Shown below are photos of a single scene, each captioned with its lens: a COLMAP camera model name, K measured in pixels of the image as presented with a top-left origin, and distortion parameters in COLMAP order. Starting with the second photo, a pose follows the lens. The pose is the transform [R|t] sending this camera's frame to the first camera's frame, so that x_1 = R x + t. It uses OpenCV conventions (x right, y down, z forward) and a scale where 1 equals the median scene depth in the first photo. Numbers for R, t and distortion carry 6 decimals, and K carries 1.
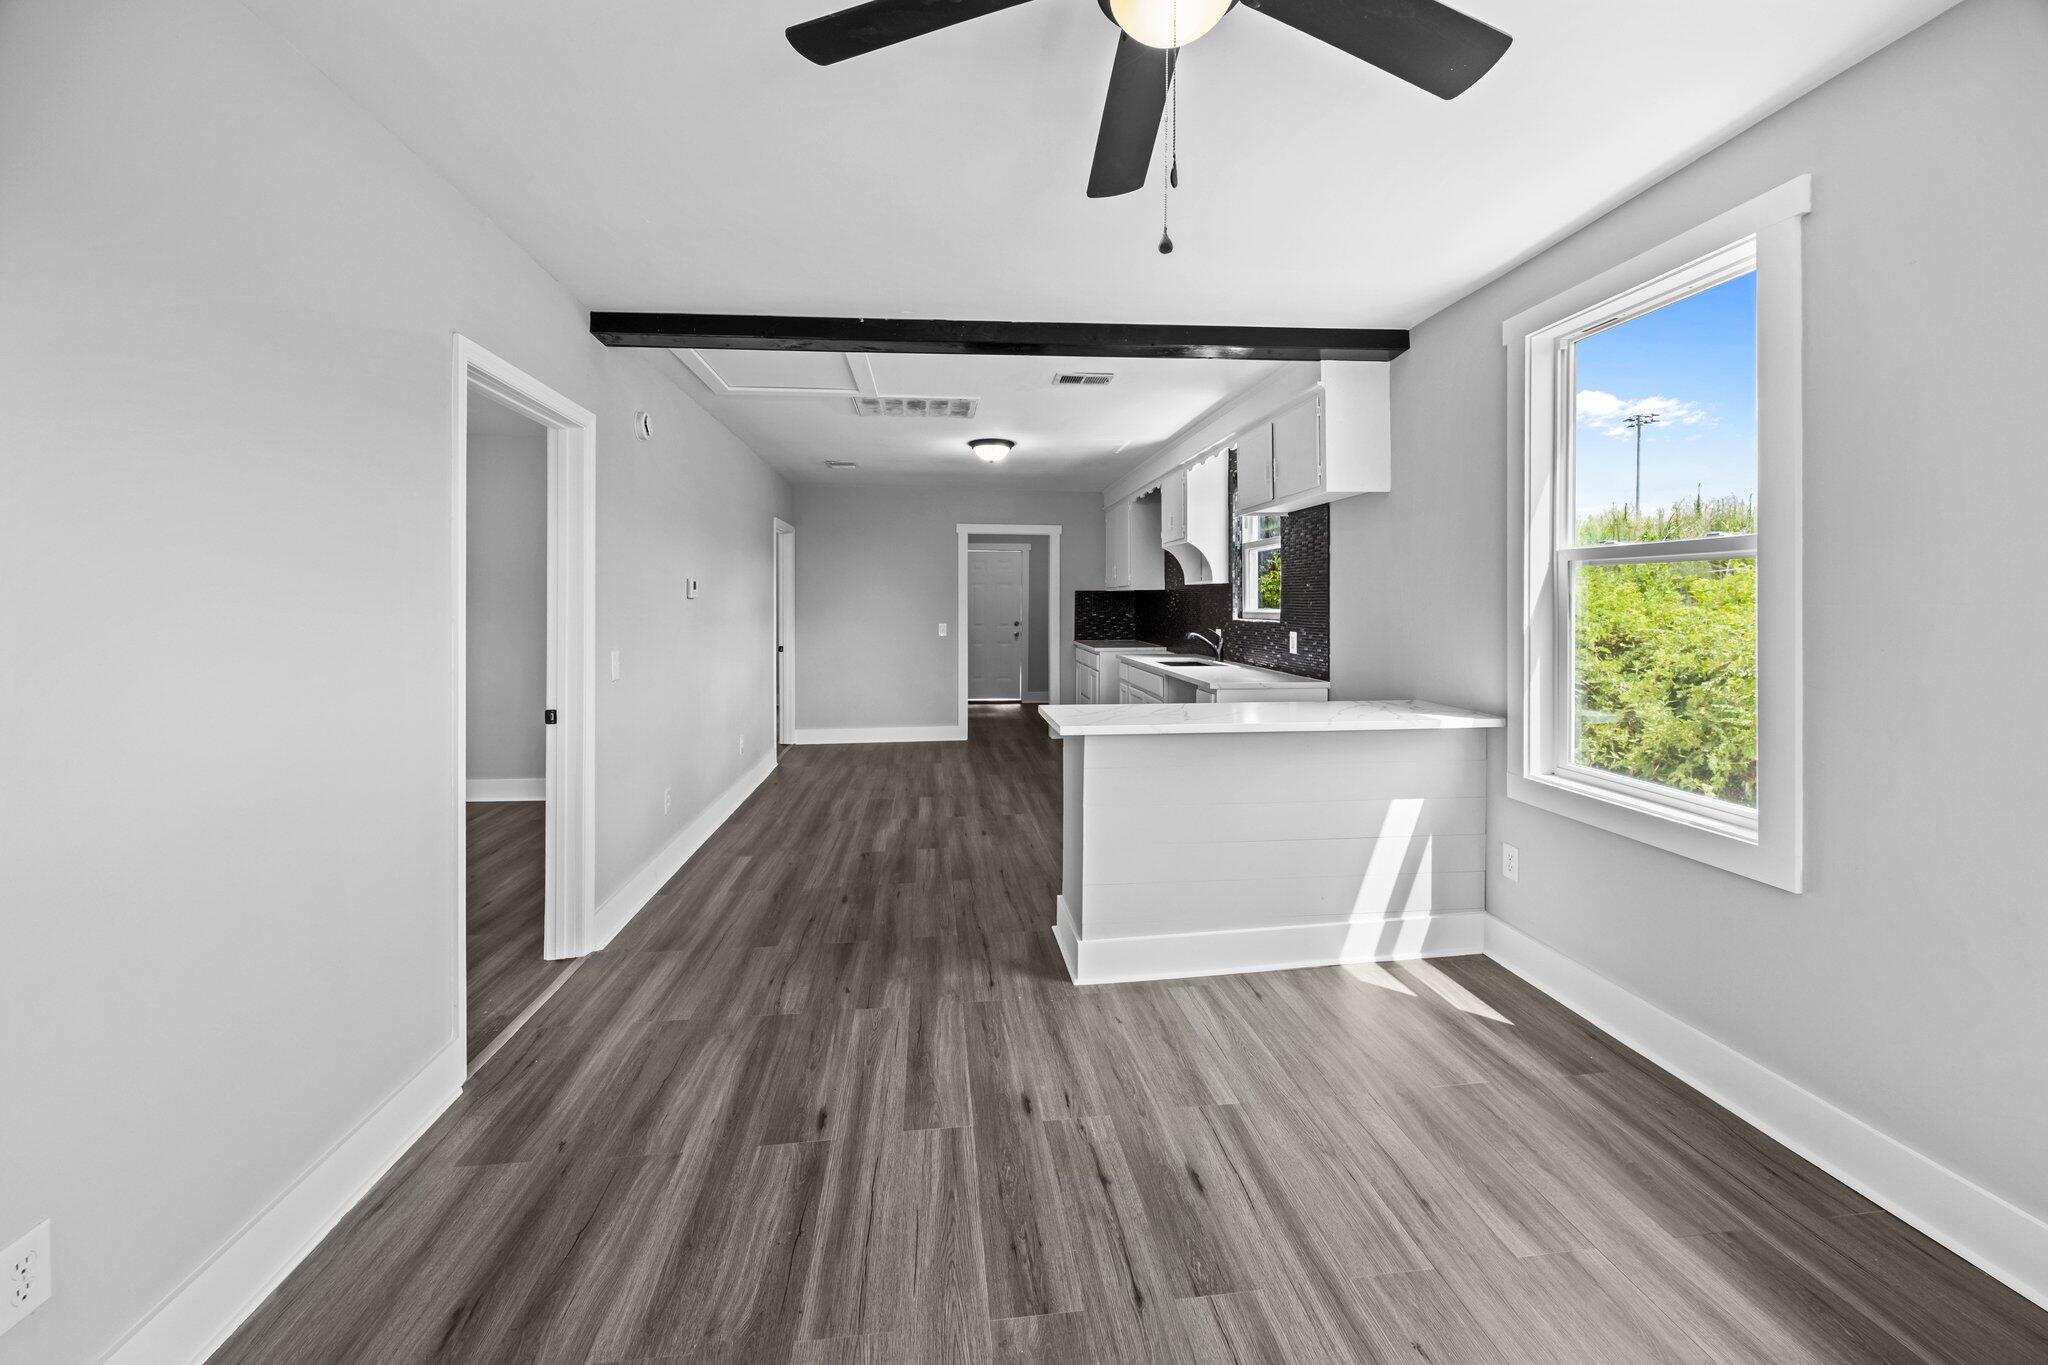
lens RADIAL K [[805.9, 0, 1016.1], [0, 805.9, 597.9], [0, 0, 1]] dist [-0.002982, -0.000368]
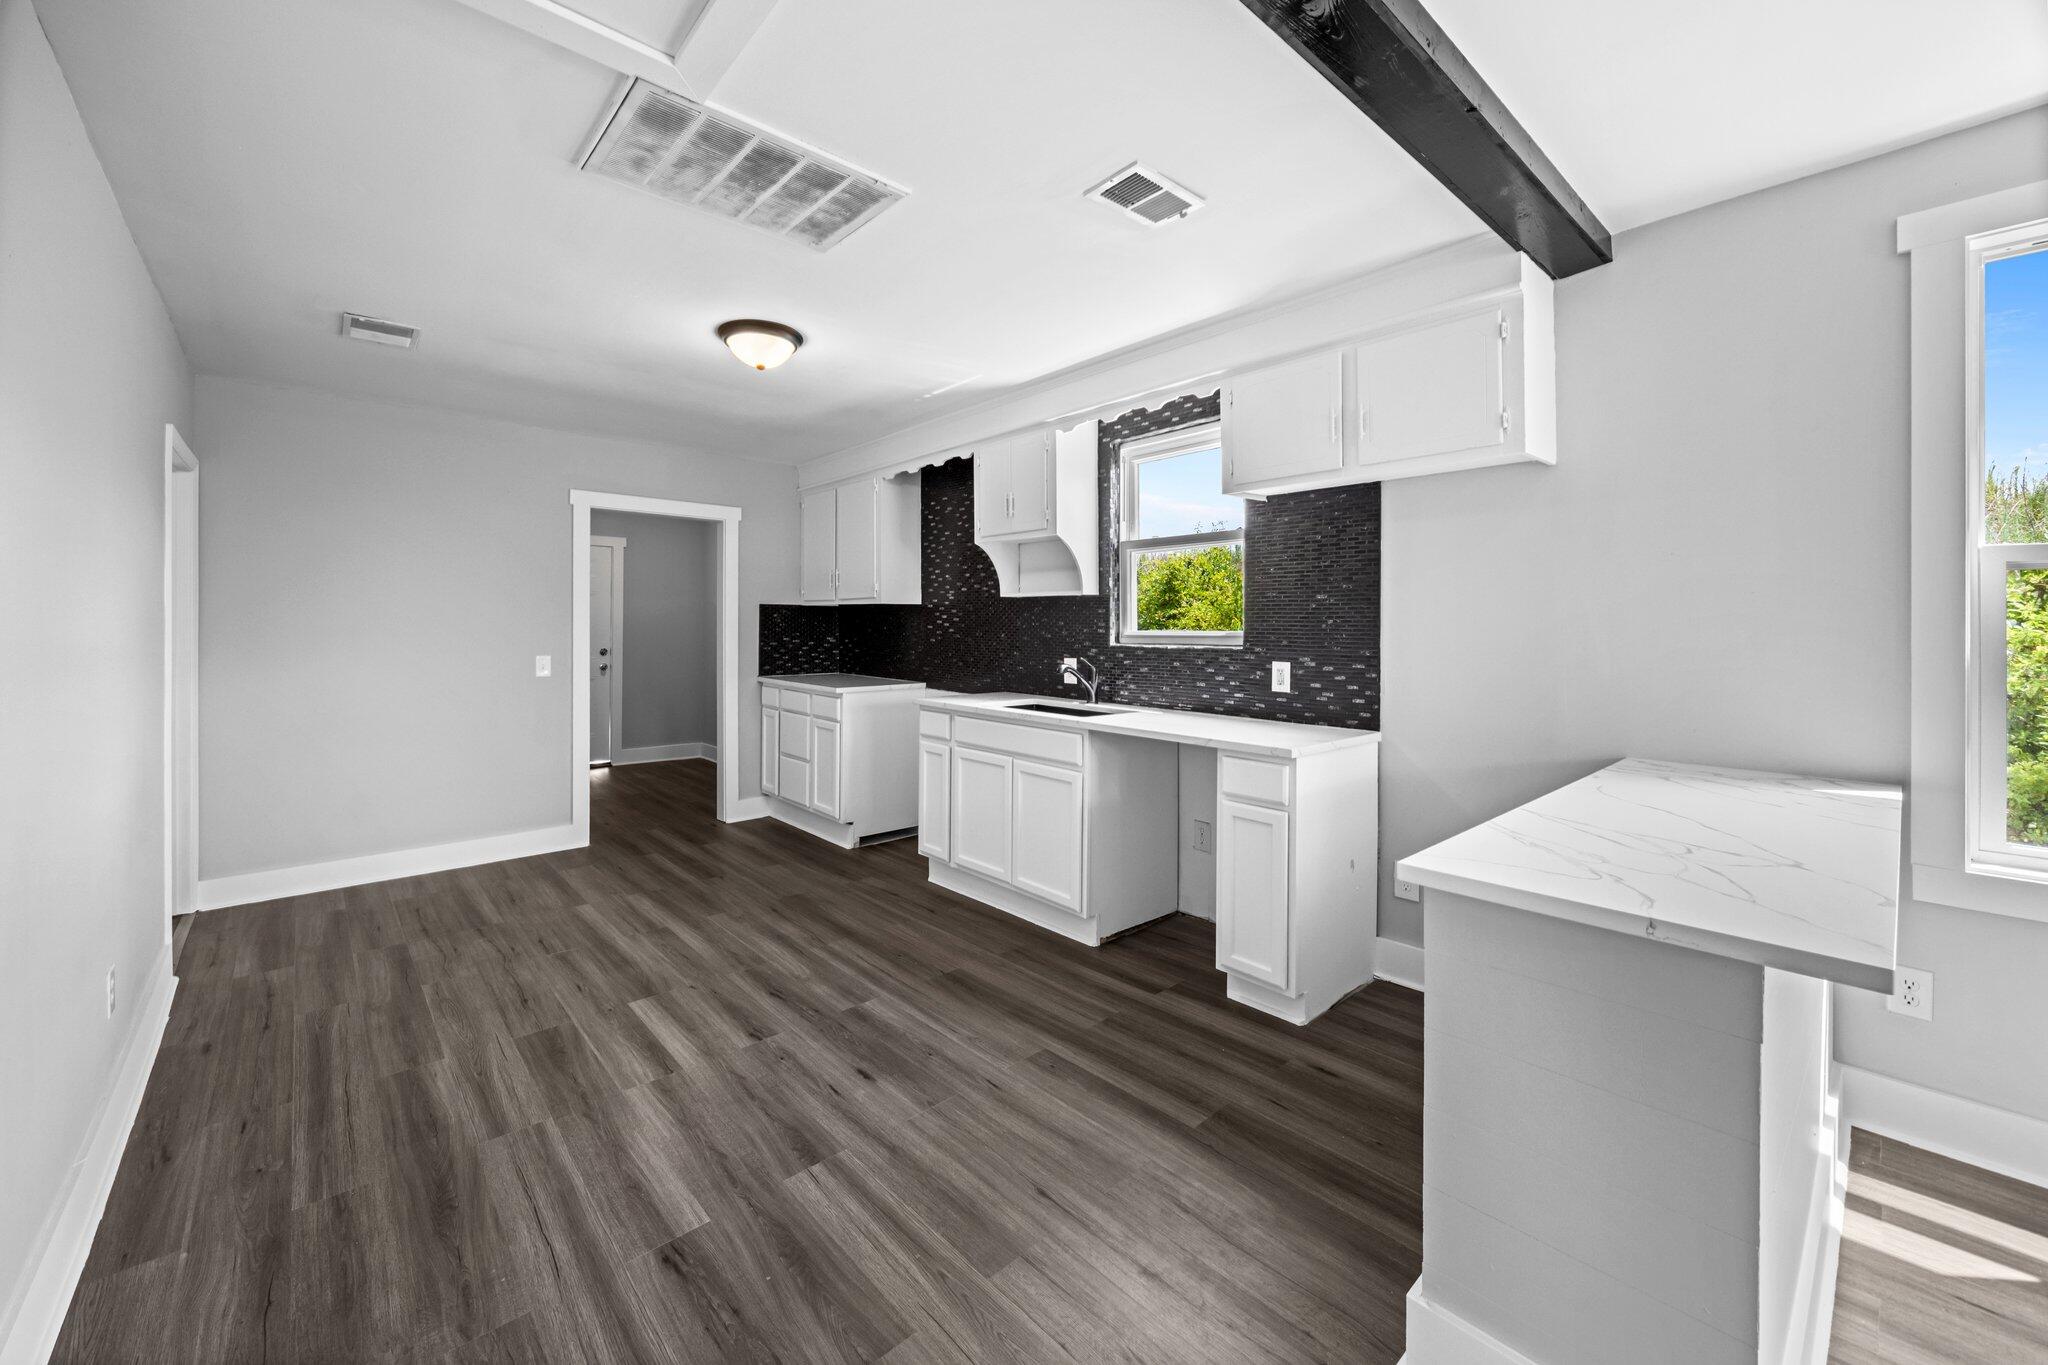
lens RADIAL K [[805.9, 0, 1011.0], [0, 805.9, 620.6], [0, 0, 1]] dist [-0.002982, -0.000368]
pose [[0.815822, 0.009251, 0.578230, -0.215763], [-0.008909, 0.999954, -0.003430, 0.008025], [-0.578235, -0.002353, 0.815867, 0.451517]]
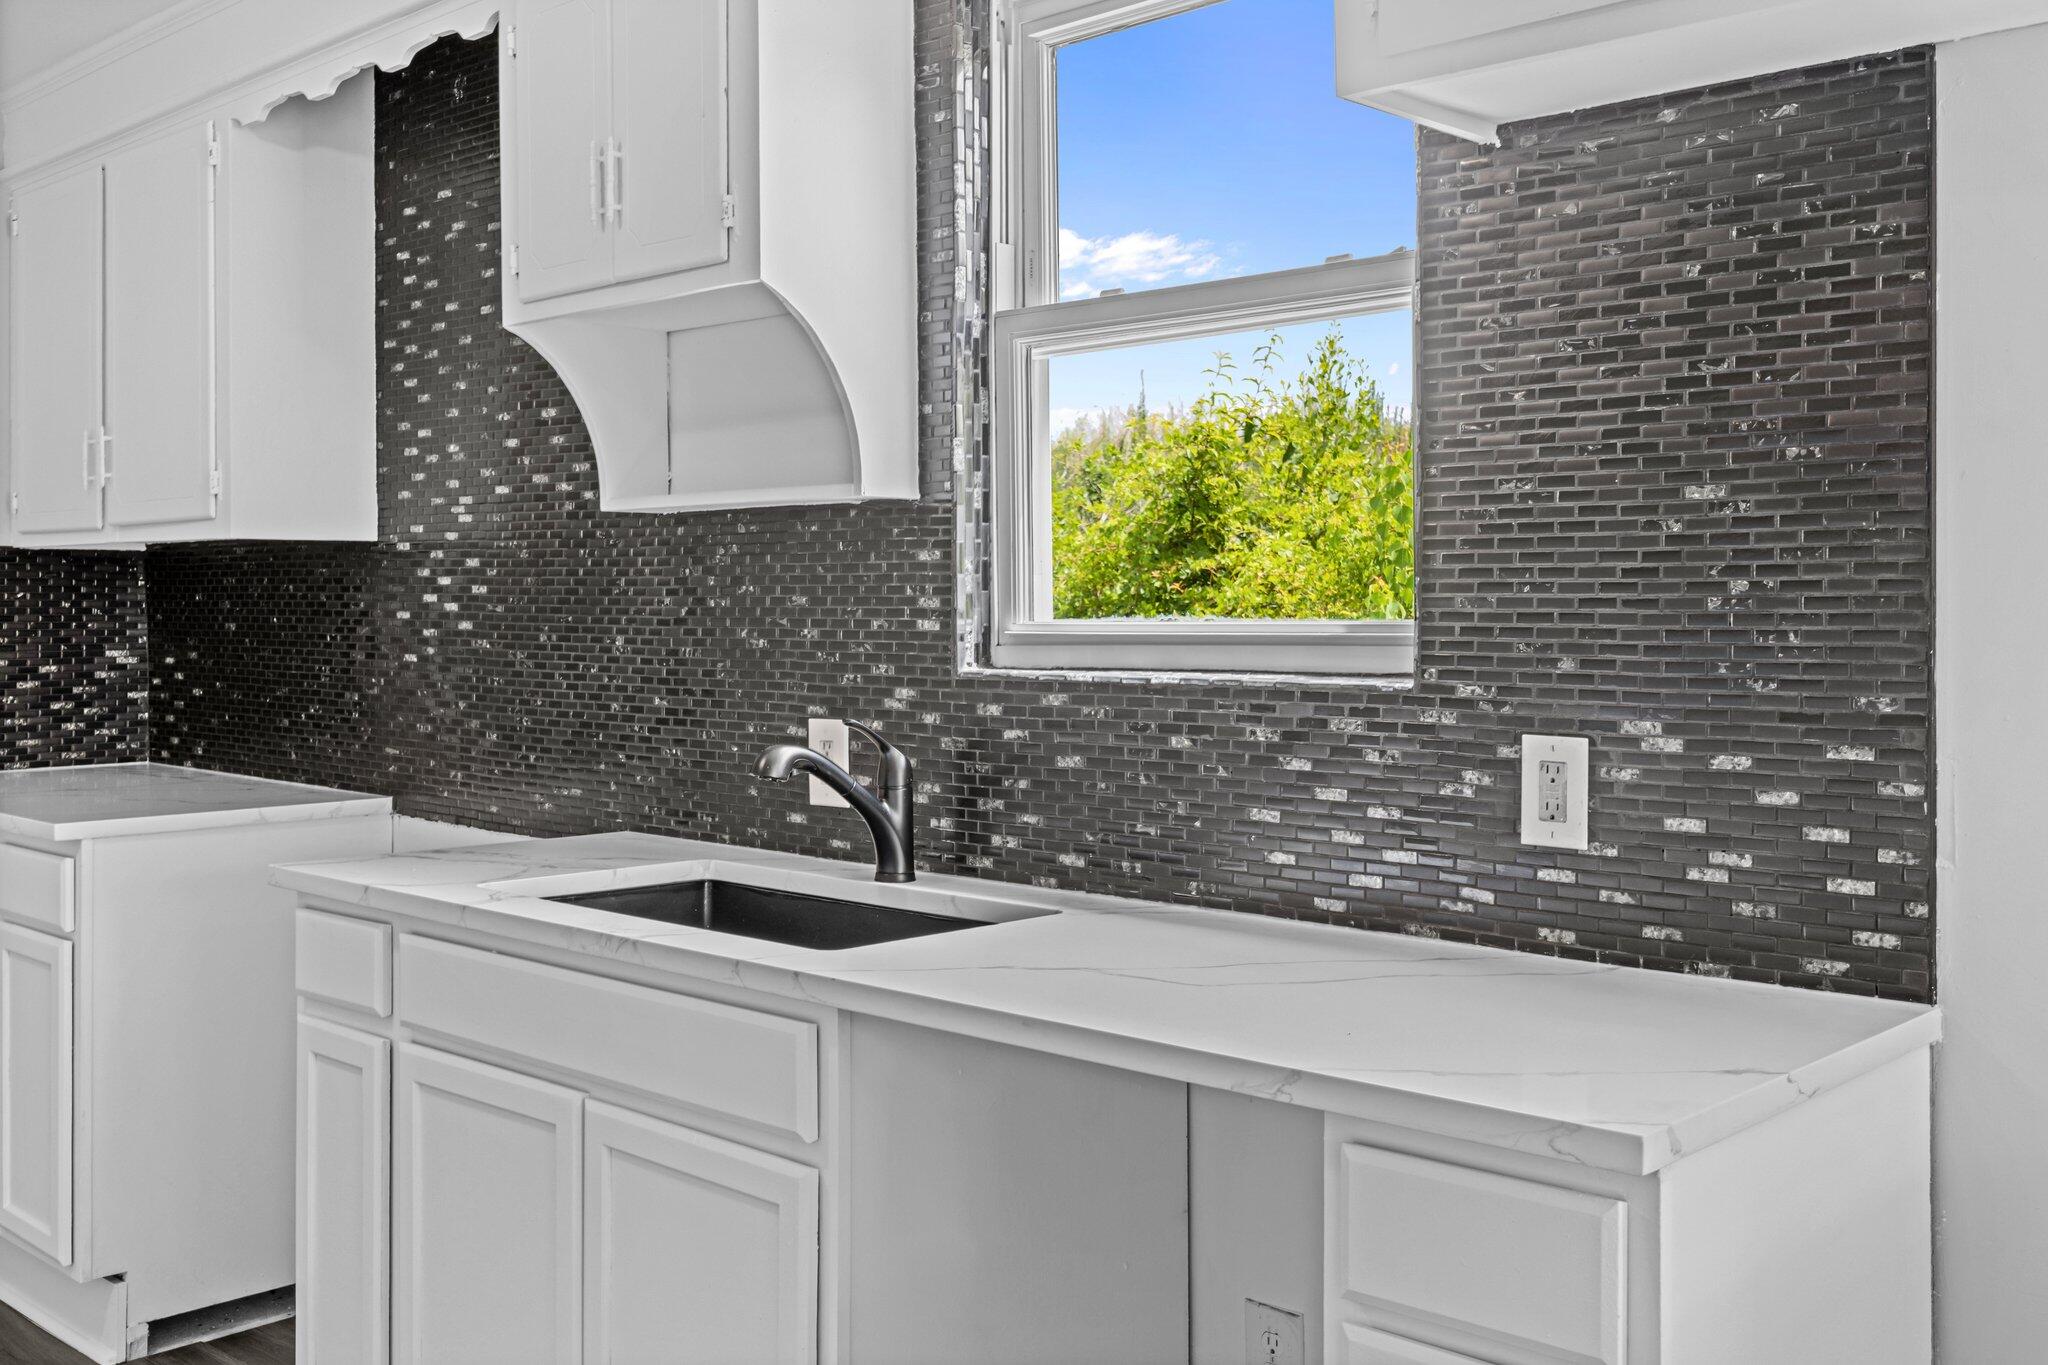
lens RADIAL K [[1970.3, 0, 1022.4], [0, 1970.3, 606.8], [0, 0, 1]] dist [-0.002388, 0.000000]
pose [[0.753388, 0.001457, 0.657574, -0.056568], [-0.002880, 0.999995, 0.001084, 0.008752], [-0.657570, -0.002710, 0.753389, 0.587328]]
